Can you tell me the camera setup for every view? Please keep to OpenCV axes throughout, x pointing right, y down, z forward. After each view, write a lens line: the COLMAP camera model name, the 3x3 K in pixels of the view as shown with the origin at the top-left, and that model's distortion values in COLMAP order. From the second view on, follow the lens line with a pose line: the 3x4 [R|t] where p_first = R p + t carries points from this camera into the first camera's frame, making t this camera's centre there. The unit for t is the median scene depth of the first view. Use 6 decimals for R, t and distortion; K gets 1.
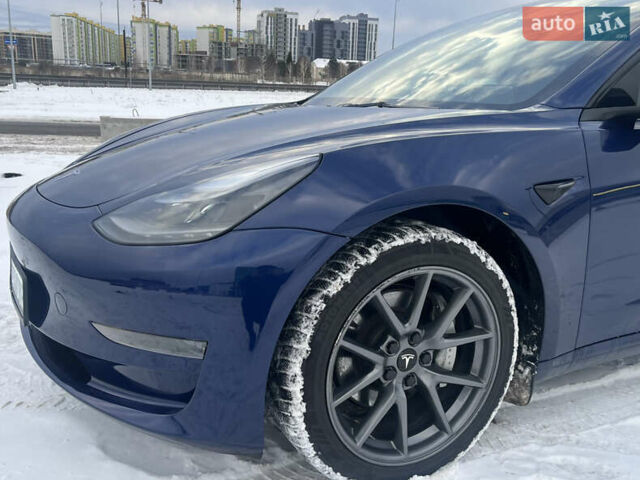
lens RADIAL K [[631.7, 0, 320.0], [0, 631.7, 240.0], [0, 0, 1]] dist [0.012024, 0.000733]
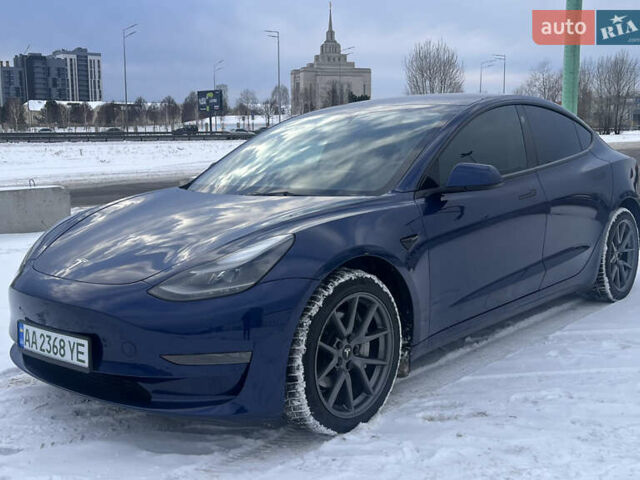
lens RADIAL K [[732.5, 0, 319.5], [0, 732.5, 214.0], [0, 0, 1]] dist [0.038954, -0.013465]
pose [[0.928464, -0.081743, 0.362315, -0.587212], [0.123369, 0.987970, -0.093244, 0.002848], [-0.350335, 0.131272, 0.927380, -0.789025]]
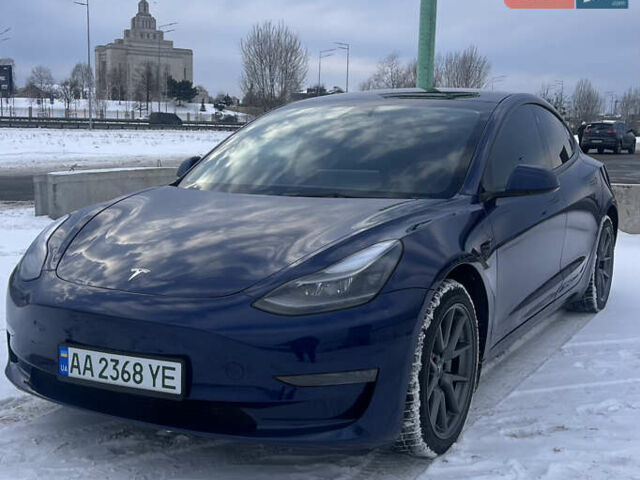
lens RADIAL K [[845.0, 0, 320.0], [0, 845.0, 240.0], [0, 0, 1]] dist [0.031219, 0.004229]
pose [[0.816653, -0.087564, 0.570447, -1.221572], [0.133542, 0.990269, -0.039172, -0.074514], [-0.561466, 0.108168, 0.820400, -0.540655]]
